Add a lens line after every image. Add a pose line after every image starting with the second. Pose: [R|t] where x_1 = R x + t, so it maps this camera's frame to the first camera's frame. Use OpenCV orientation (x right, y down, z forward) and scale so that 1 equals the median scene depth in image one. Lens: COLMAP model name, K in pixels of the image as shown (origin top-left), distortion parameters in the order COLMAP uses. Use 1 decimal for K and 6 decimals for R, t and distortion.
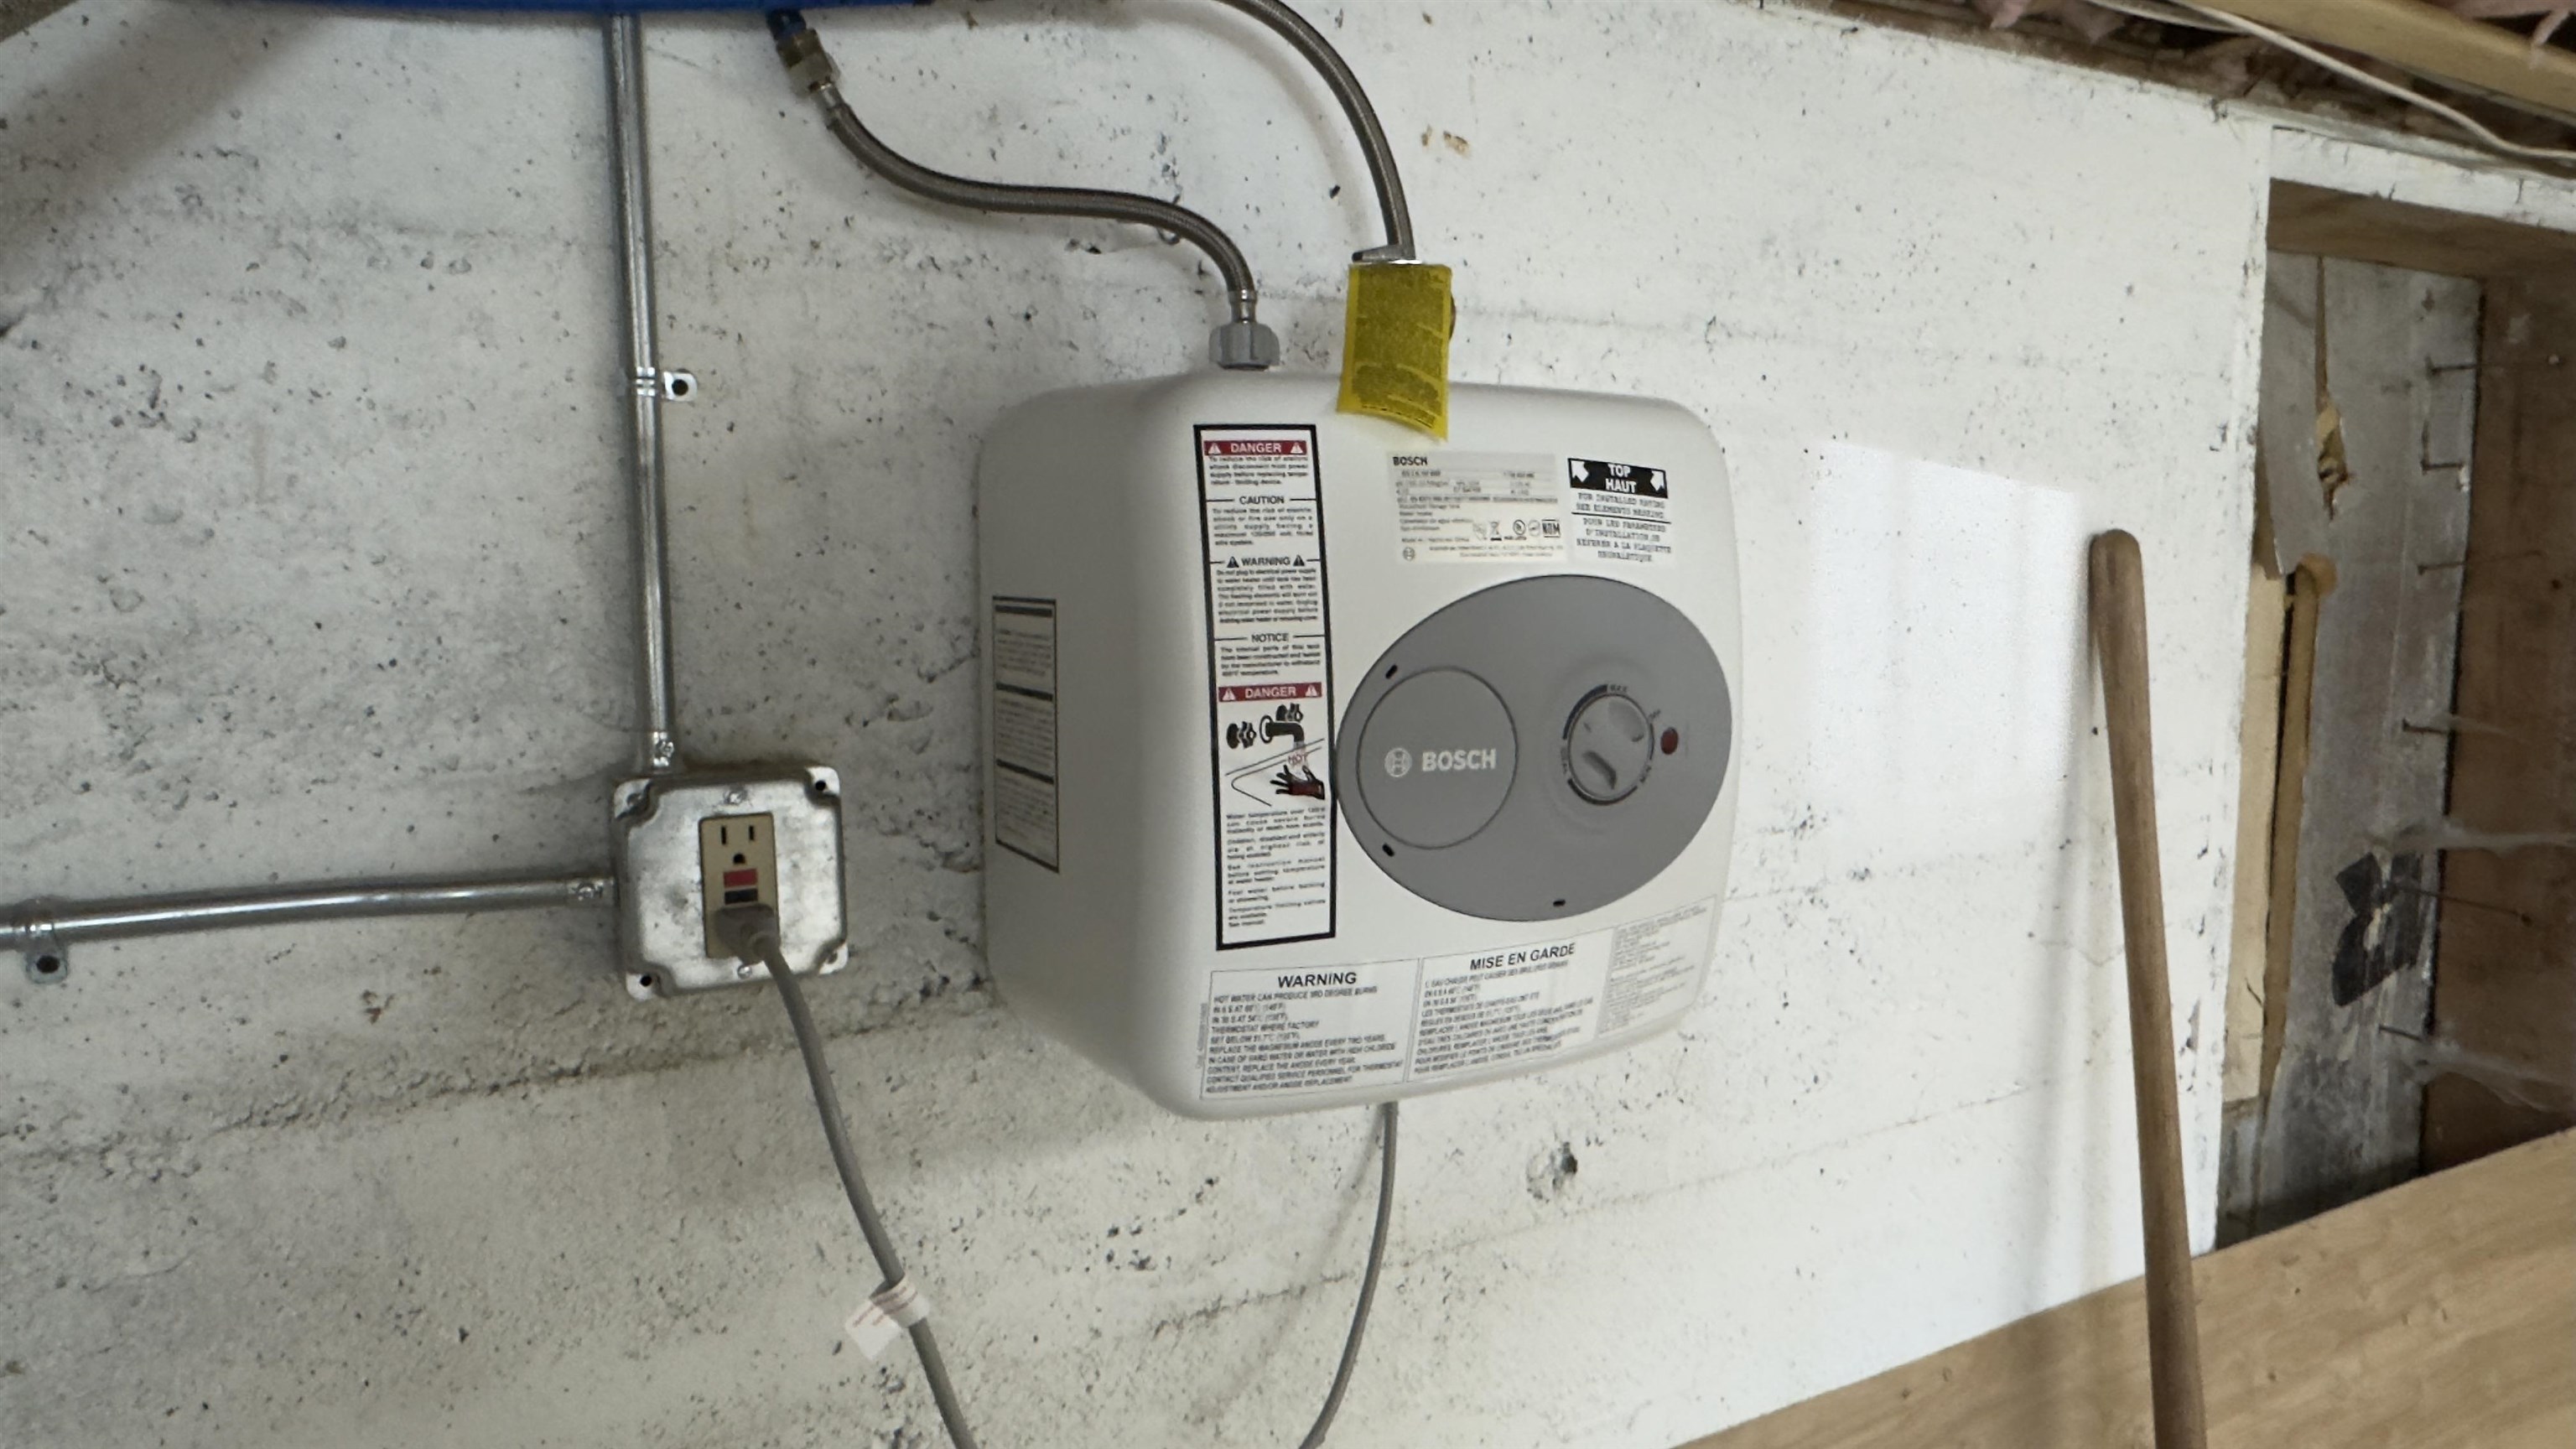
lens RADIAL K [[1516.4, 0, 1284.6], [0, 1516.4, 709.8], [0, 0, 1]] dist [-0.001499, -0.000099]
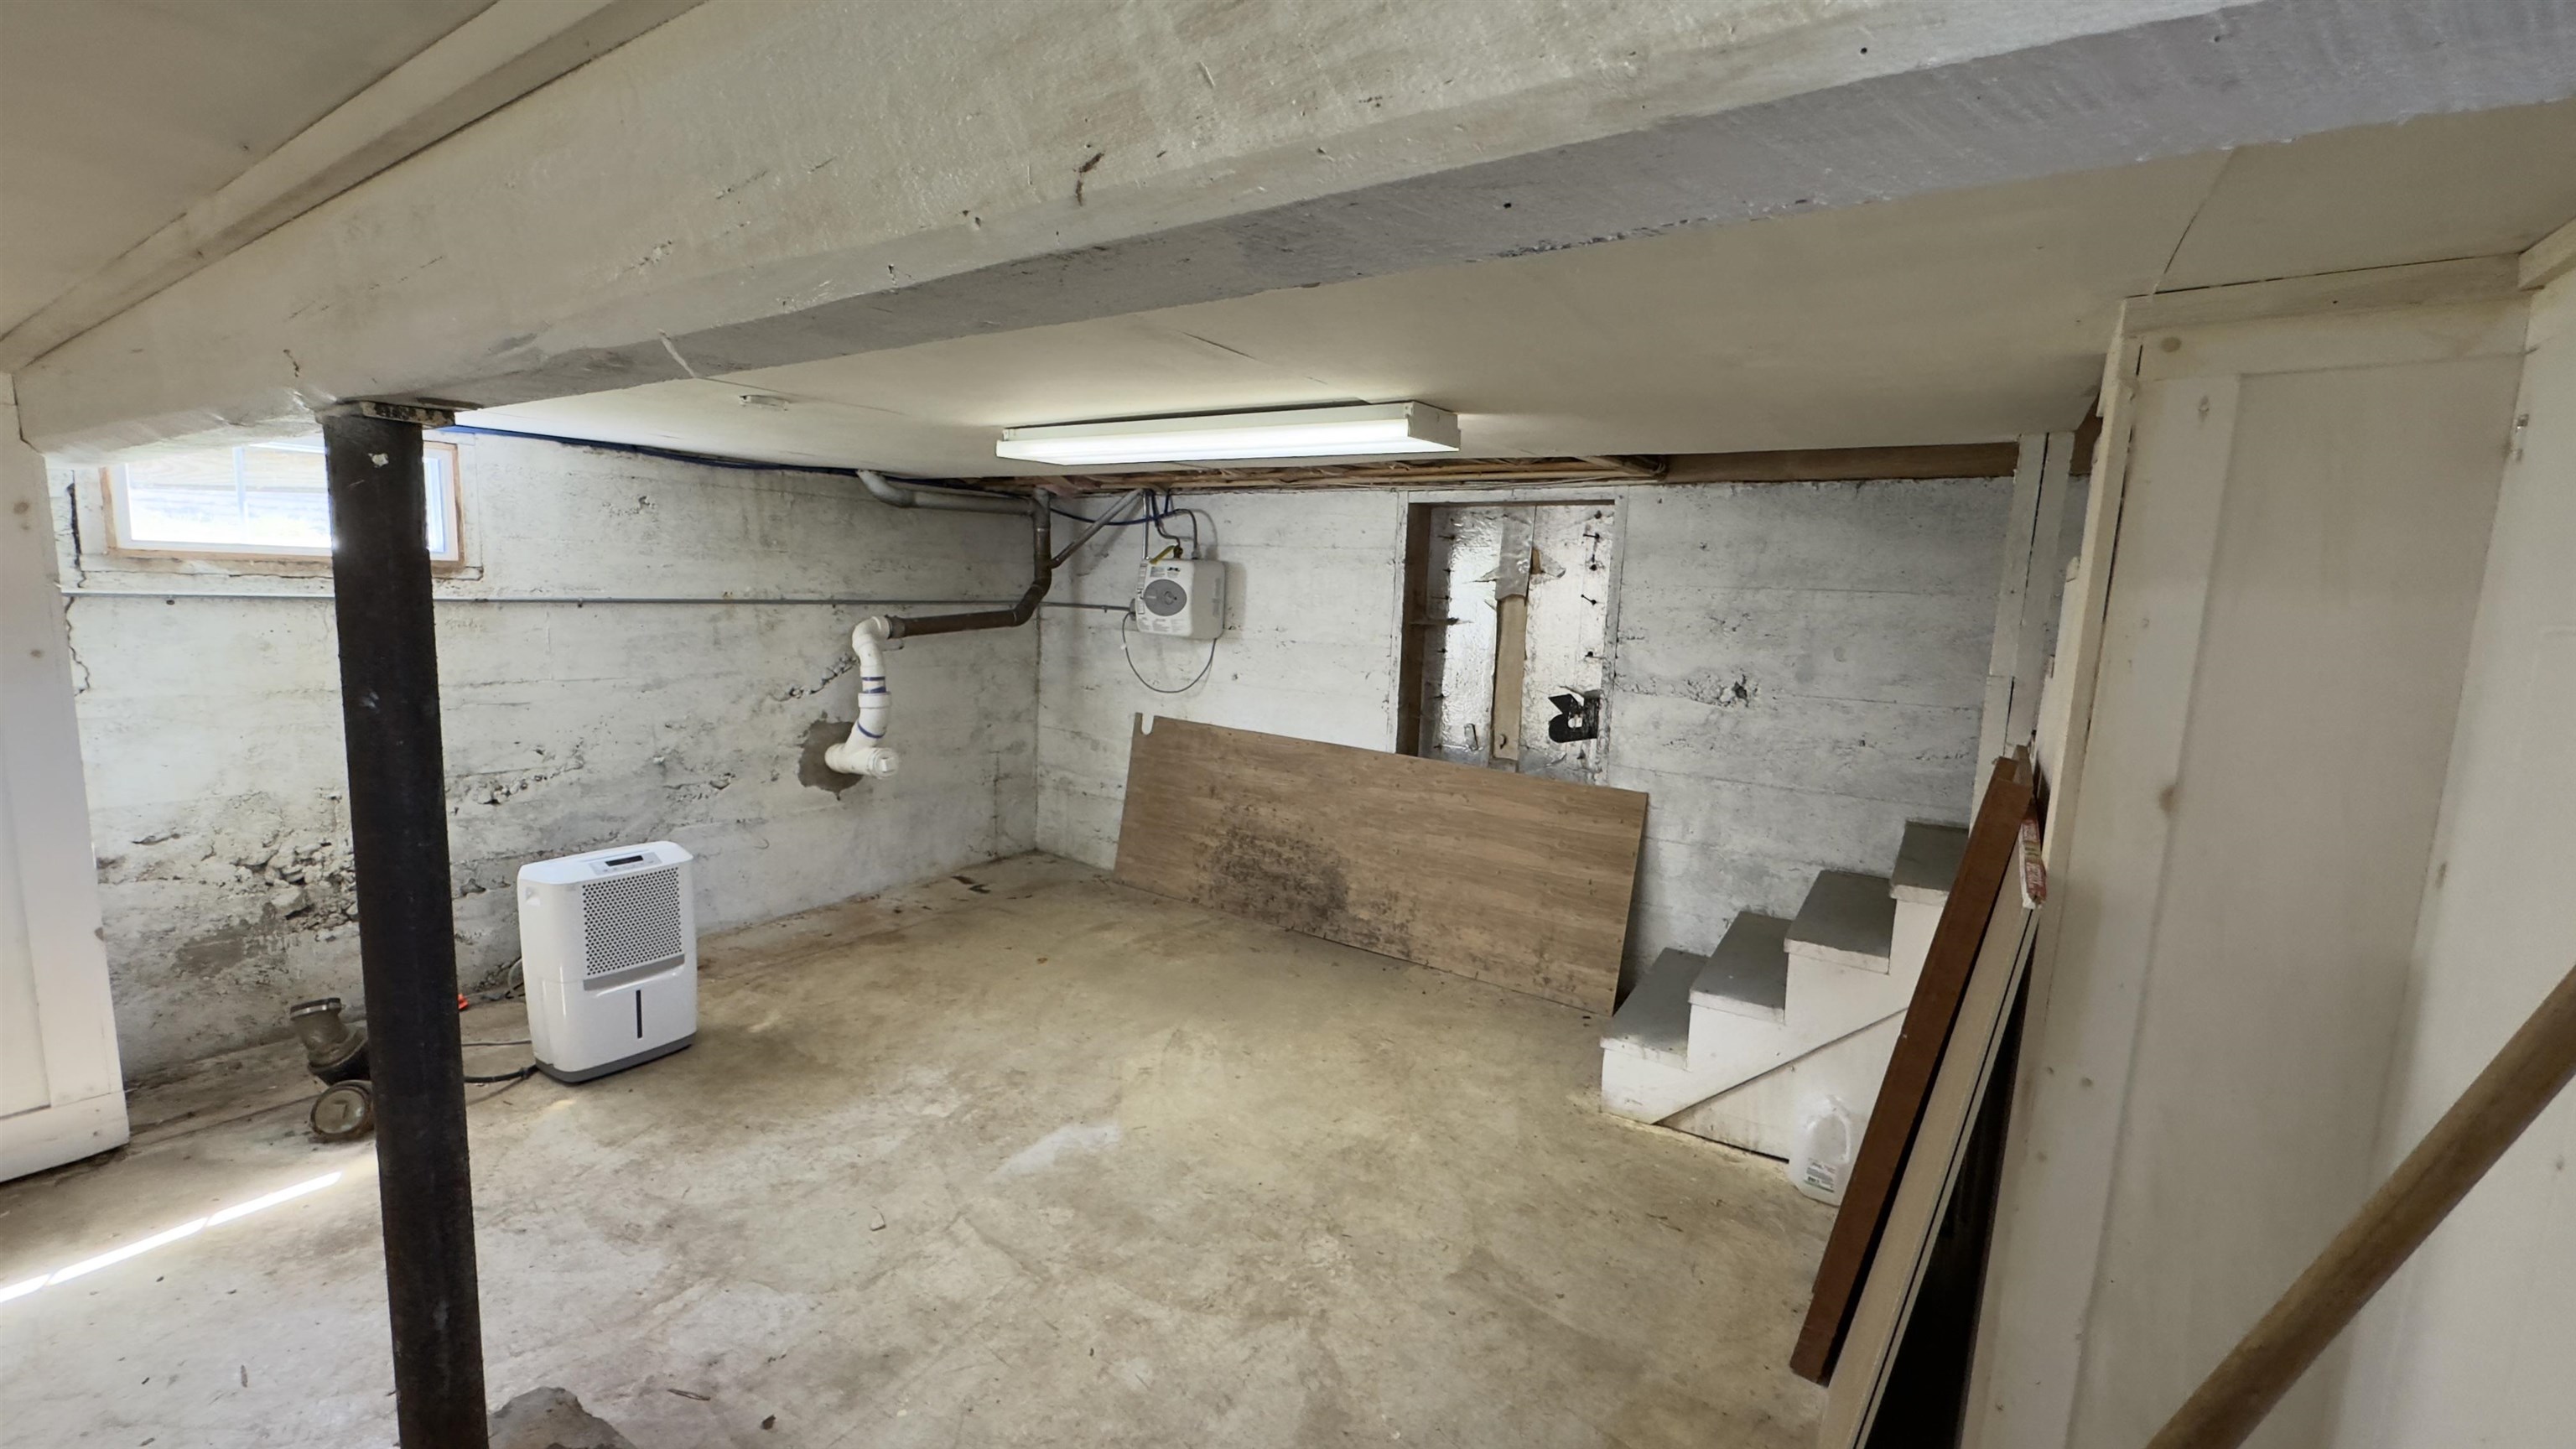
lens RADIAL K [[1028.5, 0, 1285.9], [0, 1028.5, 724.3], [0, 0, 1]] dist [-0.001425, -0.000192]
pose [[0.456904, 0.139129, -0.878568, 2.103263], [-0.140574, 0.986574, 0.083127, 0.055409], [0.878338, 0.085523, 0.470328, -0.430034]]
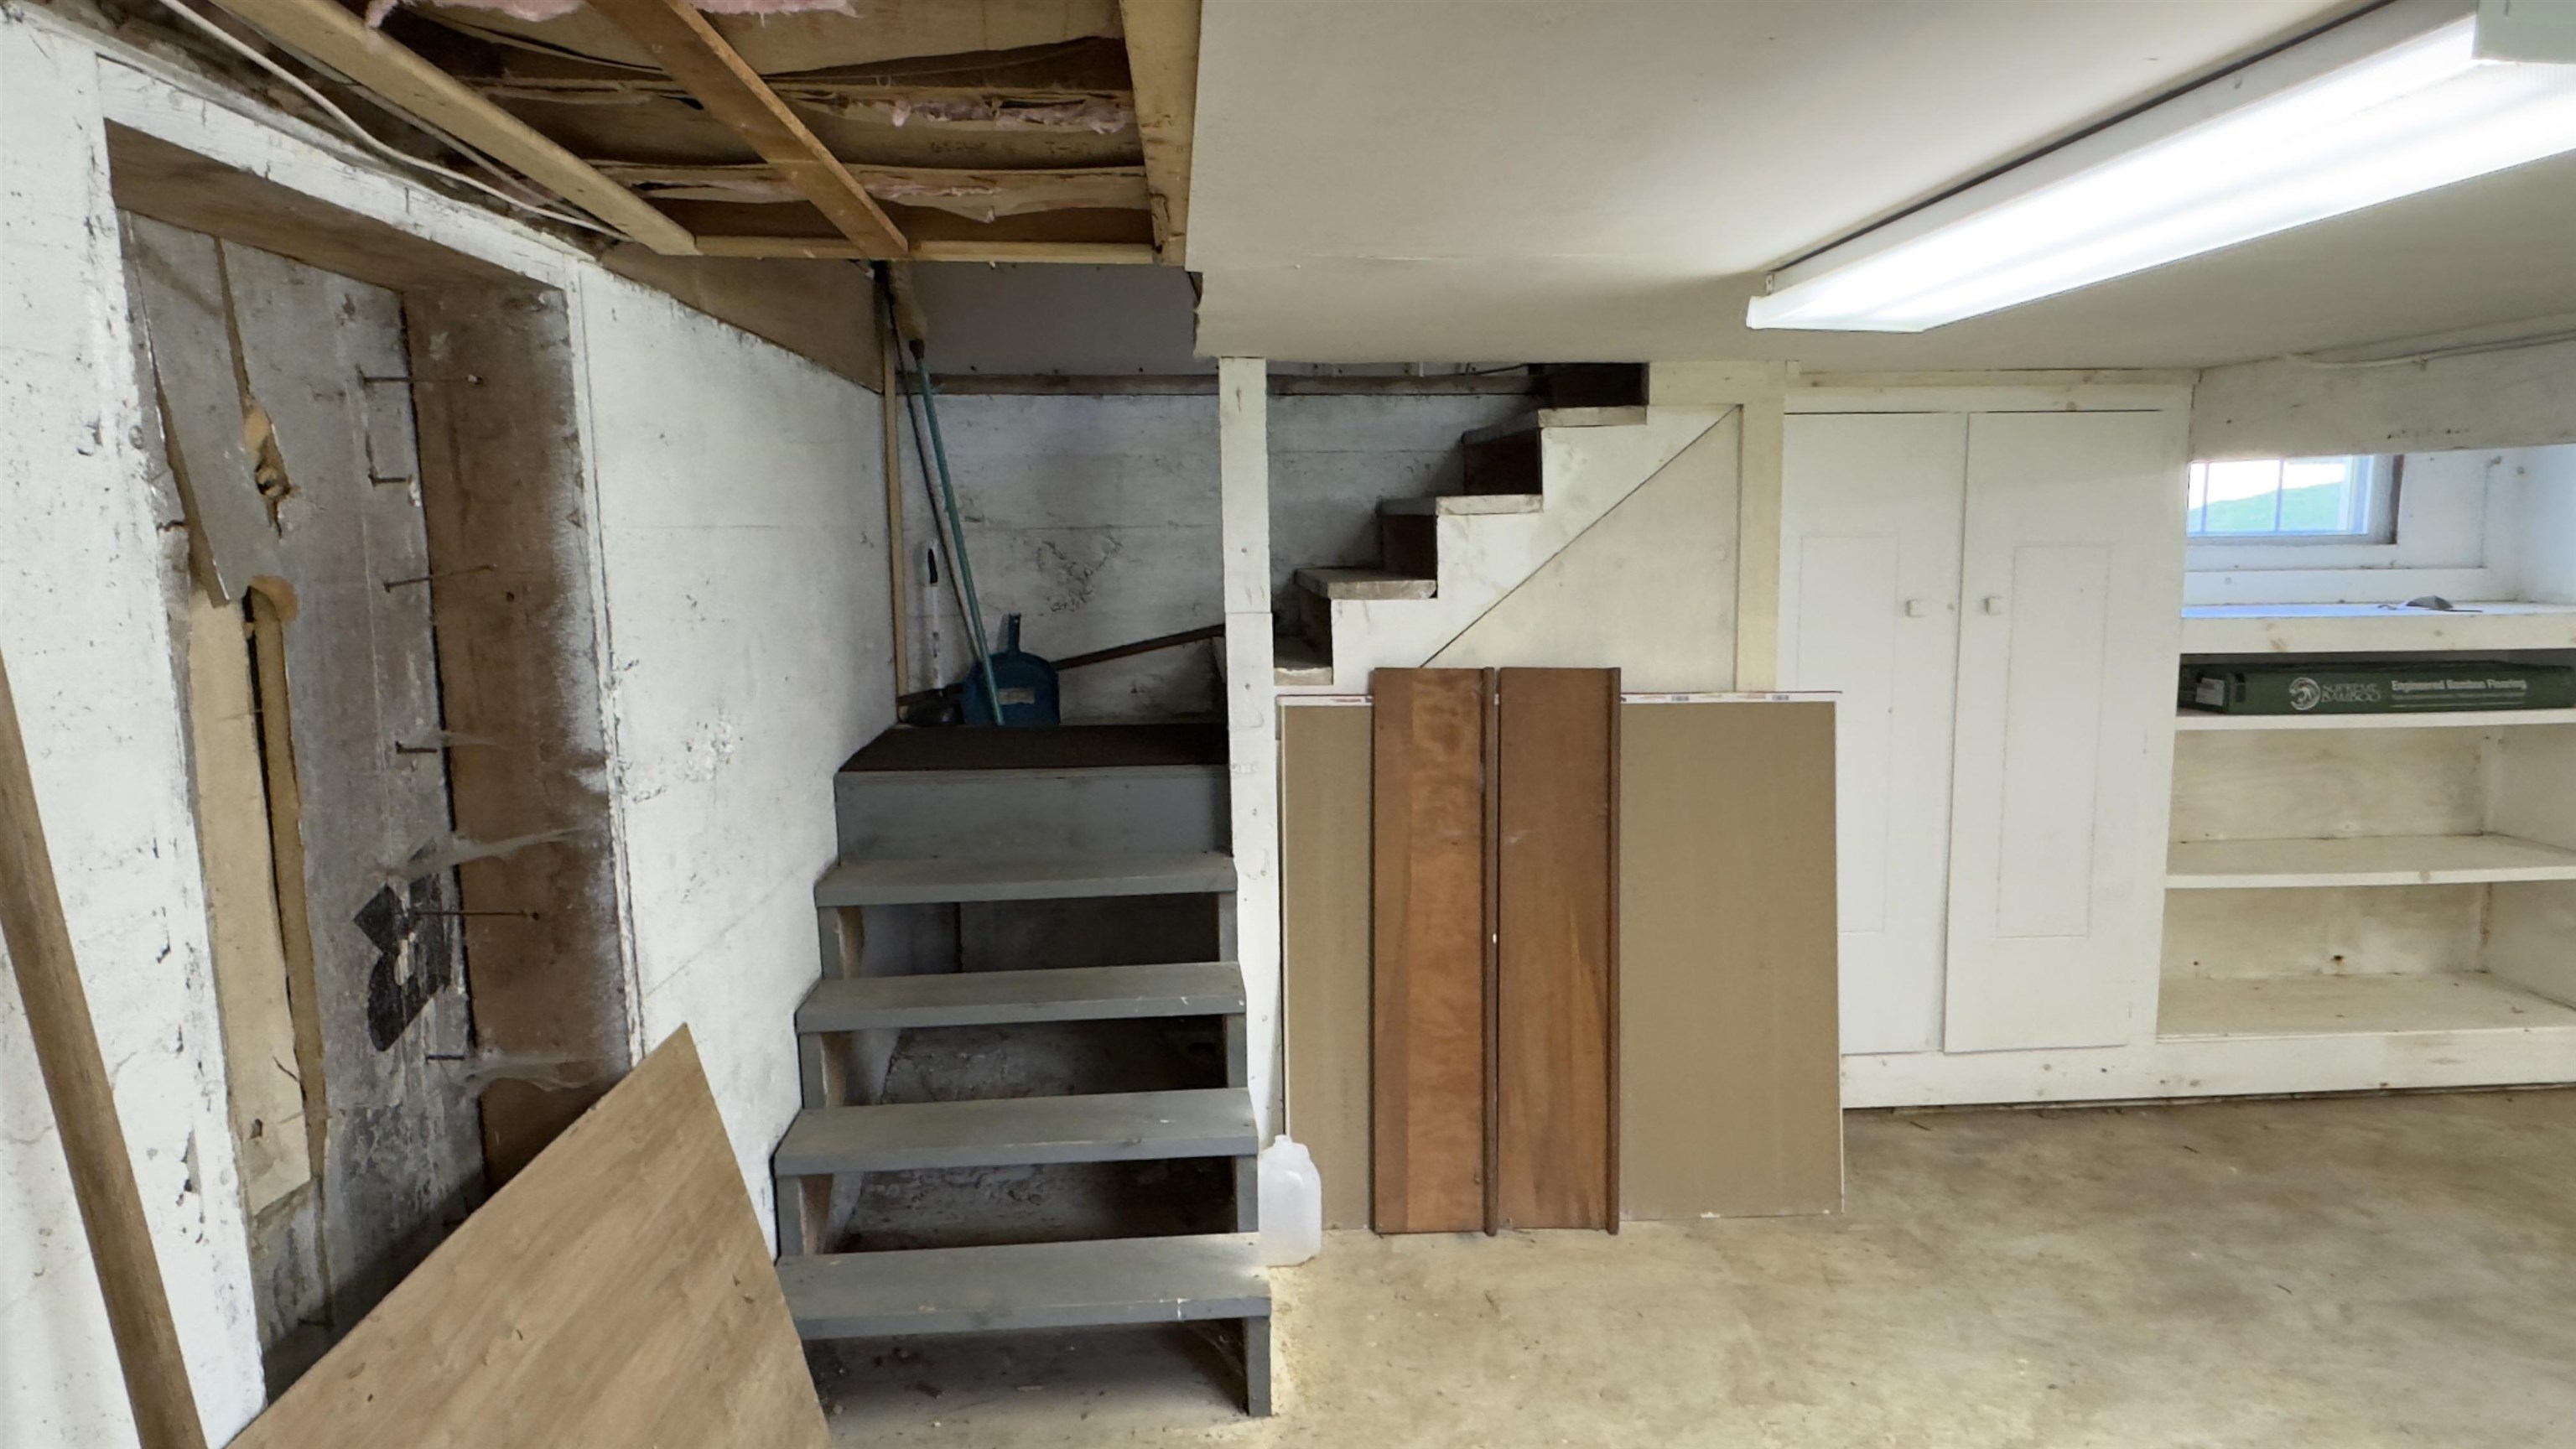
lens RADIAL K [[1543.4, 0, 1275.3], [0, 1543.4, 731.6], [0, 0, 1]] dist [-0.000834, 0.001449]
pose [[0.419015, -0.121245, 0.899848, 0.091175], [0.115231, 0.990132, 0.079752, -0.014497], [-0.900638, 0.070273, 0.428851, 0.074589]]
